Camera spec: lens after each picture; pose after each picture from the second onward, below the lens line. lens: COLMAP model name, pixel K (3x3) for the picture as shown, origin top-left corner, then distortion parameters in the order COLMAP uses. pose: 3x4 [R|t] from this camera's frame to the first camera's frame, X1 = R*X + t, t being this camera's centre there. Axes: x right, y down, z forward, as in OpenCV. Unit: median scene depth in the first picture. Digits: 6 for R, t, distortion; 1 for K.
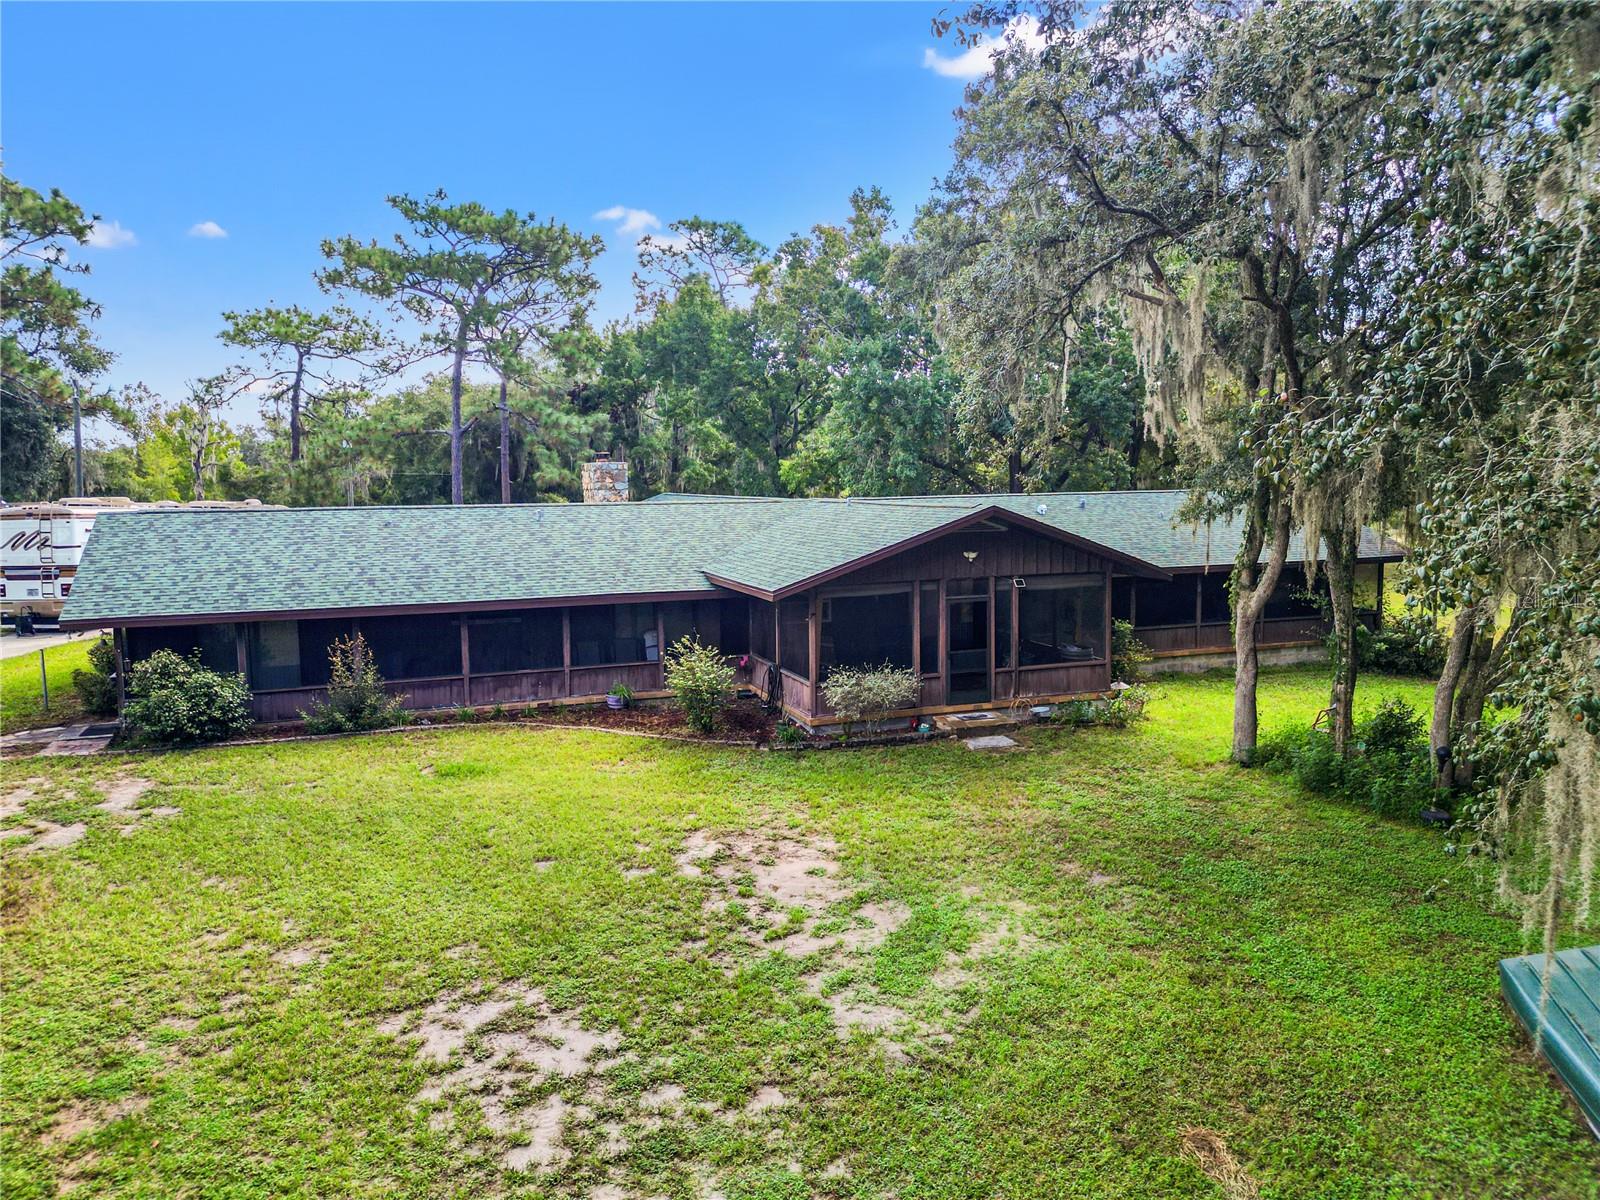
lens RADIAL K [[1130.2, 0, 773.9], [0, 1130.2, 596.5], [0, 0, 1]] dist [0.056434, -0.044980]
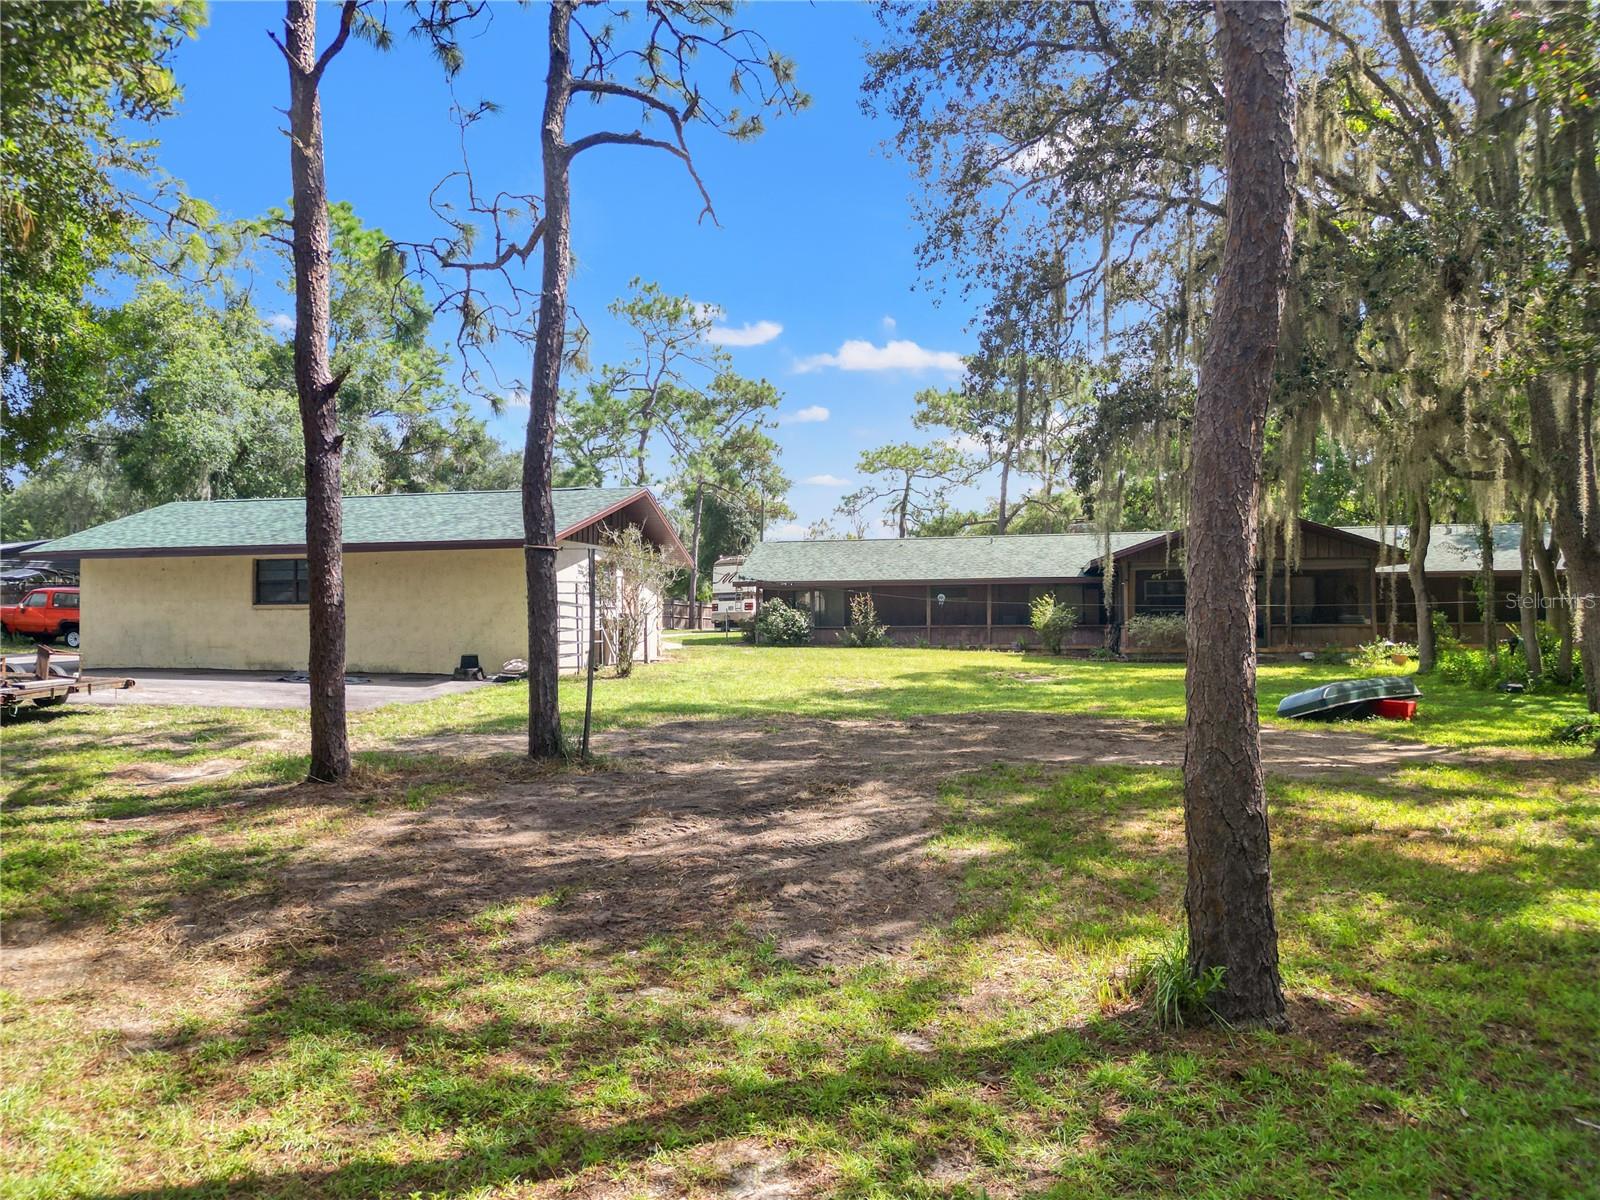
lens RADIAL K [[1130.2, 0, 759.2], [0, 1130.2, 616.5], [0, 0, 1]] dist [0.056434, -0.044980]
pose [[0.840526, 0.005863, -0.541739, 0.430680], [-0.065970, 0.993608, -0.091601, 0.227963], [0.537739, 0.112731, 0.835541, -0.547639]]
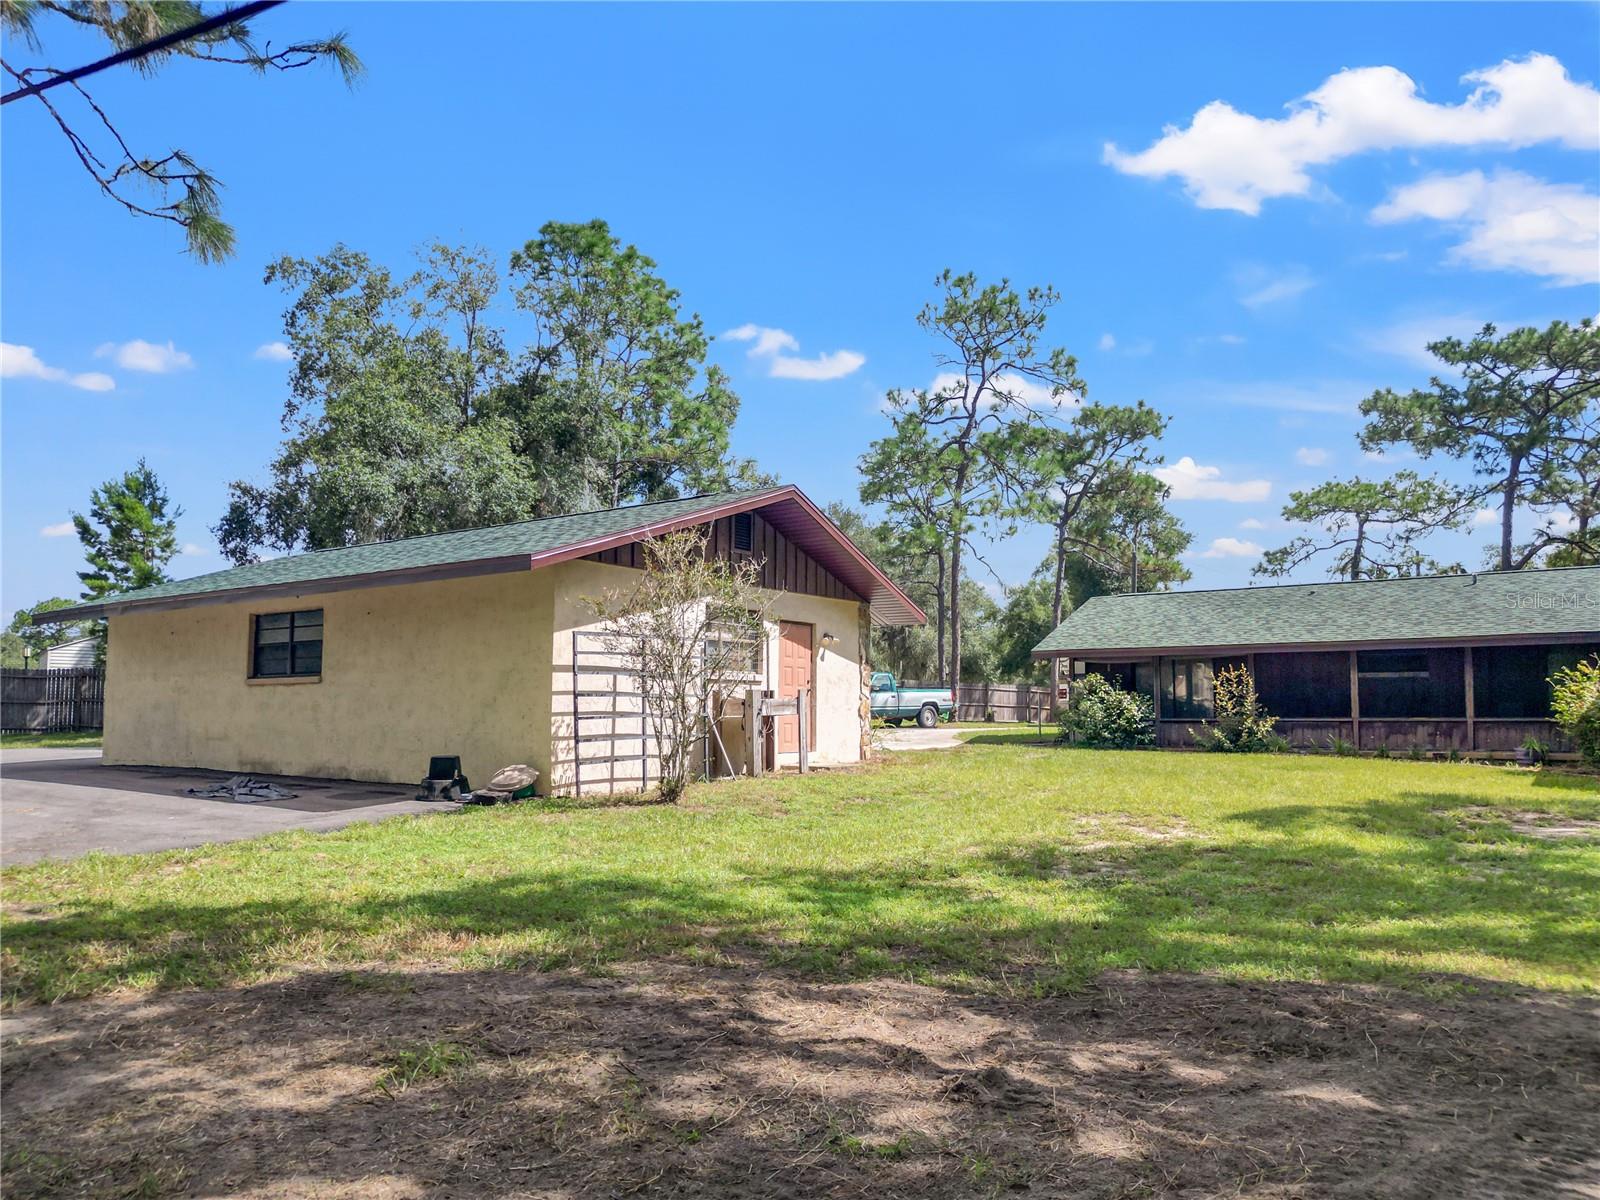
lens RADIAL K [[1130.2, 0, 799.0], [0, 1130.2, 643.9], [0, 0, 1]] dist [0.056434, -0.044980]
pose [[0.602064, -0.038026, -0.797542, 0.251869], [-0.097813, 0.987829, -0.120938, 0.177830], [0.792434, 0.150823, 0.591017, -0.015632]]
